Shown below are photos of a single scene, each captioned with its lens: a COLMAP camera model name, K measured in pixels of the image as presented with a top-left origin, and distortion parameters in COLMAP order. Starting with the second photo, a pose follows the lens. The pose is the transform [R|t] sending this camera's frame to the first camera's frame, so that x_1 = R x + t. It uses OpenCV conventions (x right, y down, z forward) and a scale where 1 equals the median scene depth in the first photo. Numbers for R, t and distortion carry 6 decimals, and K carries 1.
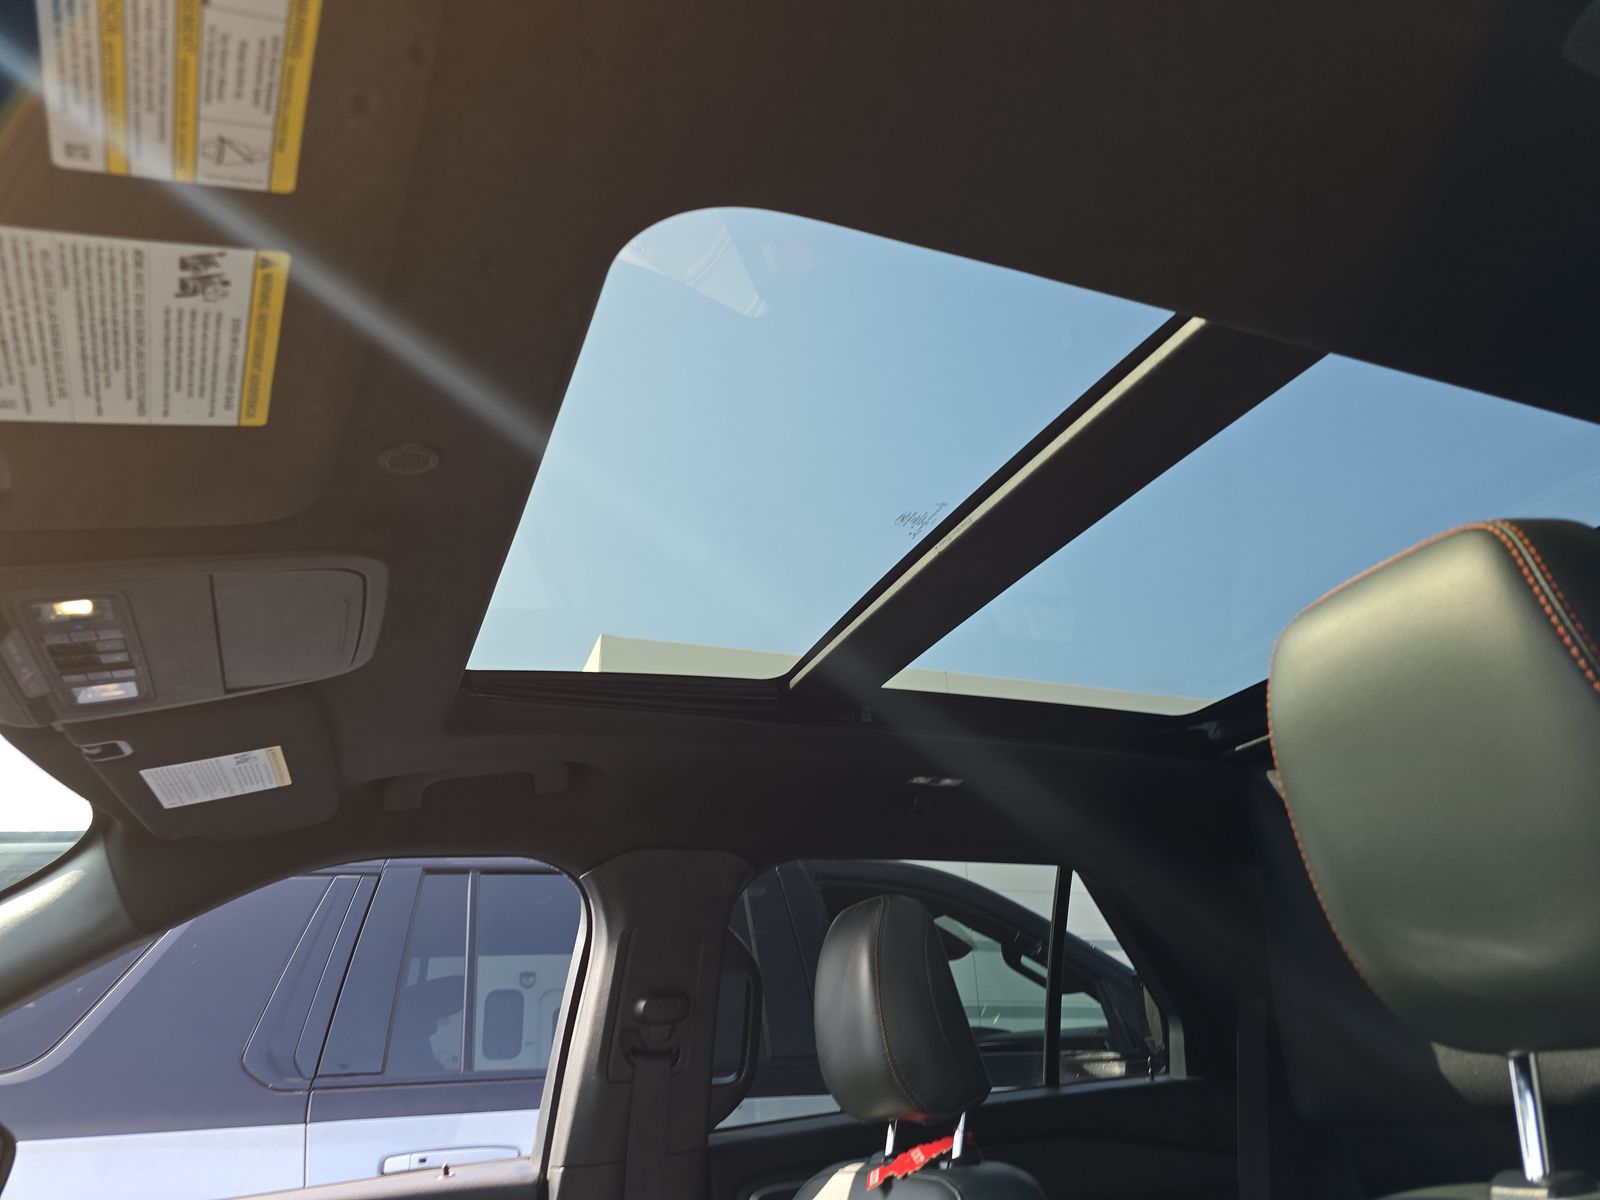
lens RADIAL K [[1066.6, 0, 800.0], [0, 1066.6, 600.0], [0, 0, 1]] dist [-0.005577, -0.005710]
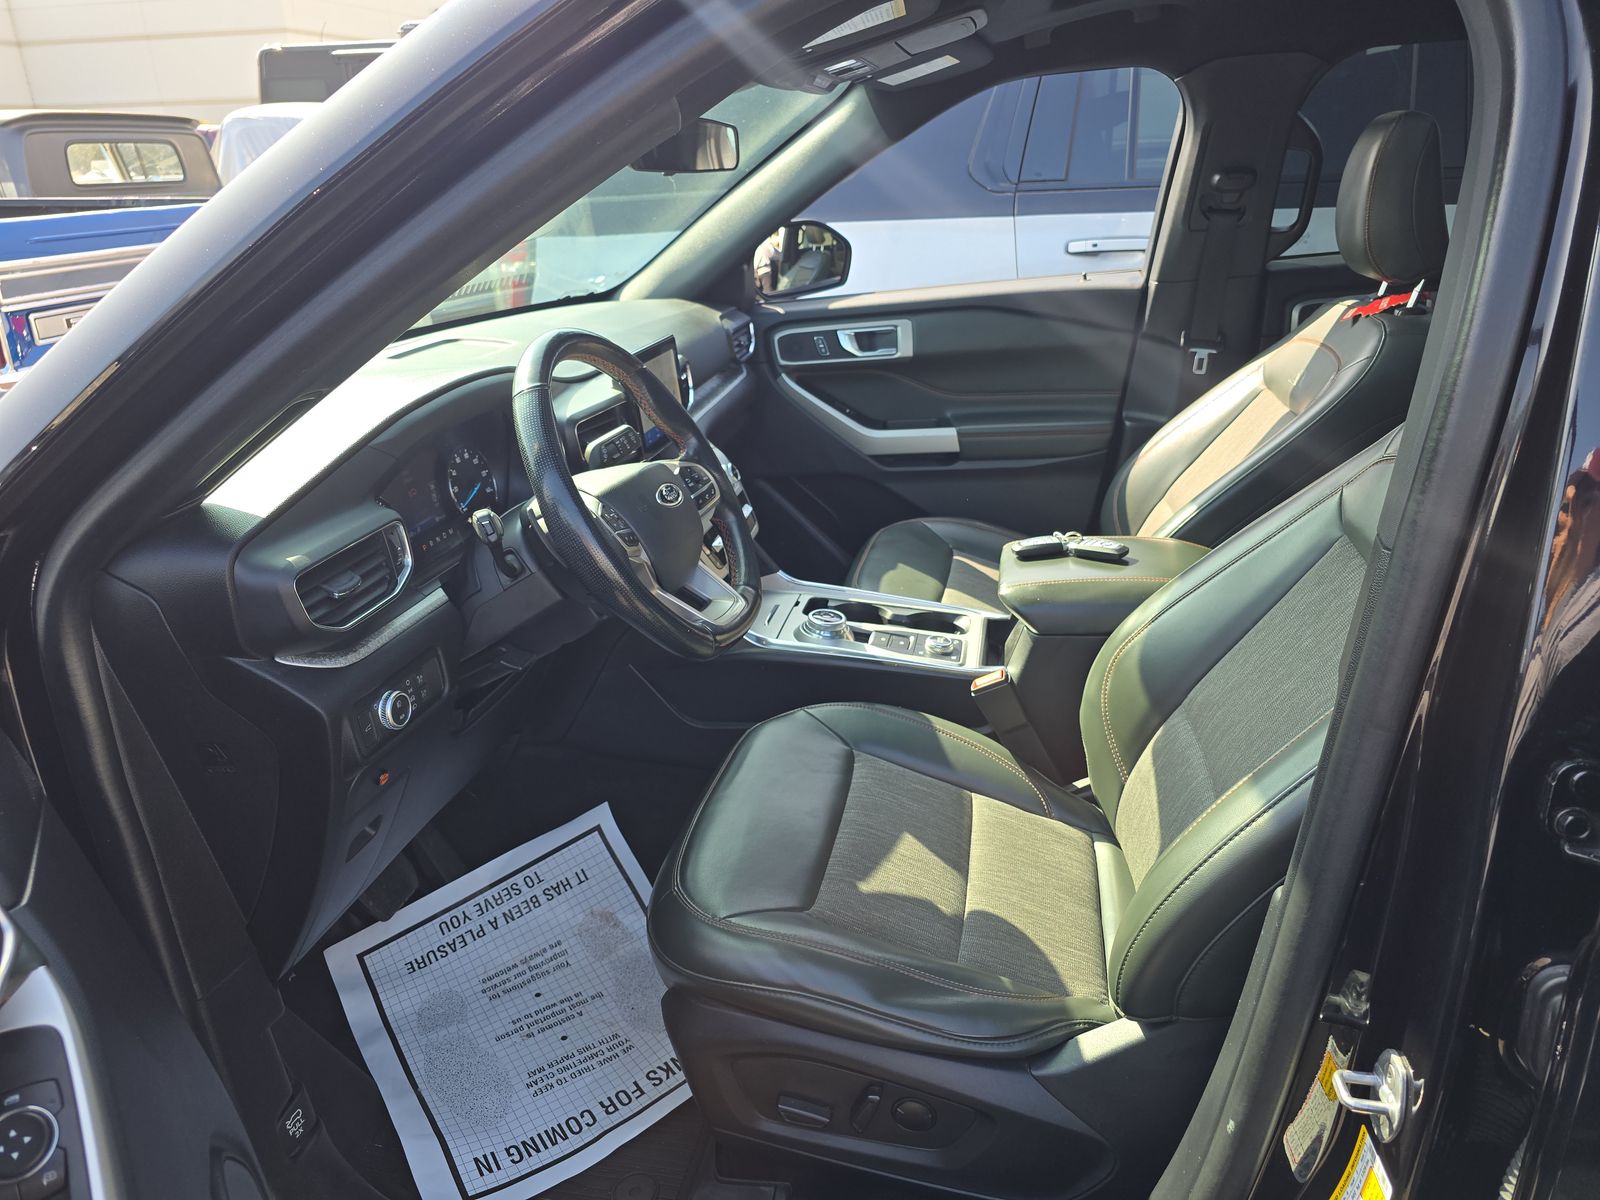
lens RADIAL K [[1066.6, 0, 800.0], [0, 1066.6, 600.0], [0, 0, 1]] dist [-0.005577, -0.005710]
pose [[0.822369, 0.235492, -0.517931, 0.250841], [0.236736, 0.686148, 0.687864, -0.323311], [0.517363, -0.688291, 0.508518, -0.360263]]
